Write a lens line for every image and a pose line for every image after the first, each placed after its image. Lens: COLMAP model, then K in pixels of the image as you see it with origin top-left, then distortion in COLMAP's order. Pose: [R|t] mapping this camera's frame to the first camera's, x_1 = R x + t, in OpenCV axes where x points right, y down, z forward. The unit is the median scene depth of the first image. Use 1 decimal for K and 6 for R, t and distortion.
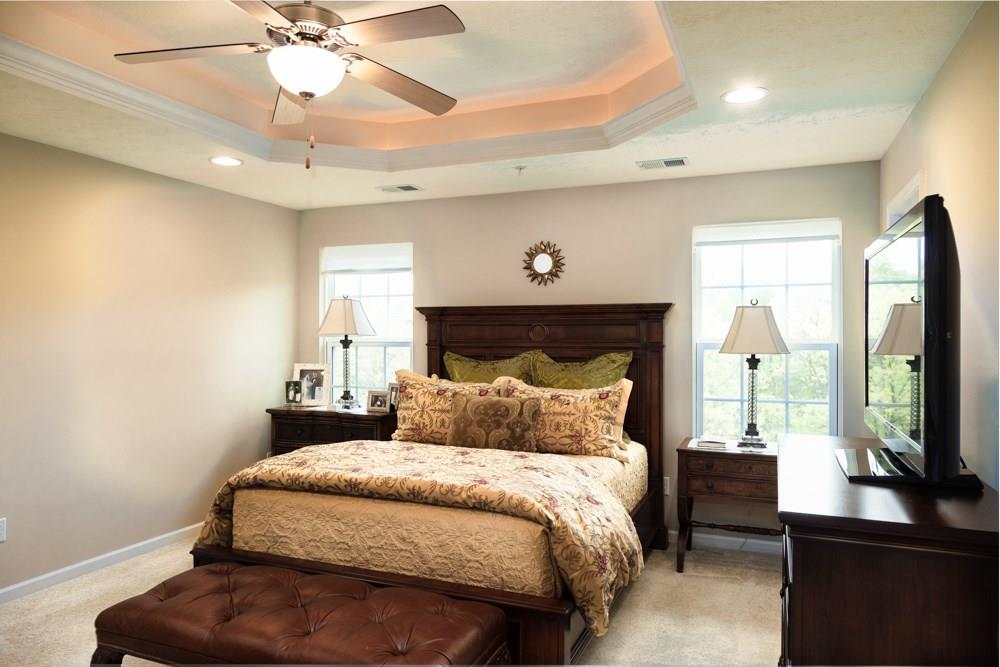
lens RADIAL K [[668.9, 0, 500.0], [0, 668.9, 333.5], [0, 0, 1]] dist [-0.000394, -0.000769]
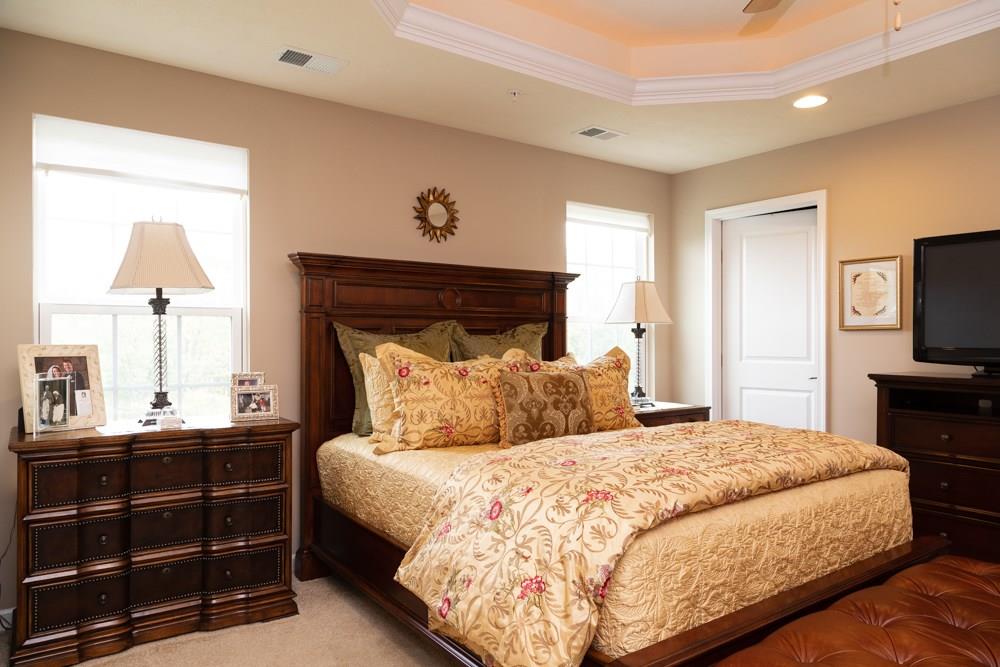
lens RADIAL K [[668.9, 0, 500.0], [0, 668.9, 333.5], [0, 0, 1]] dist [-0.000394, -0.000769]
pose [[0.525593, 0.003203, 0.850730, -0.585337], [-0.003136, 0.999993, -0.001828, 0.040375], [-0.850731, -0.001707, 0.525599, 0.506007]]
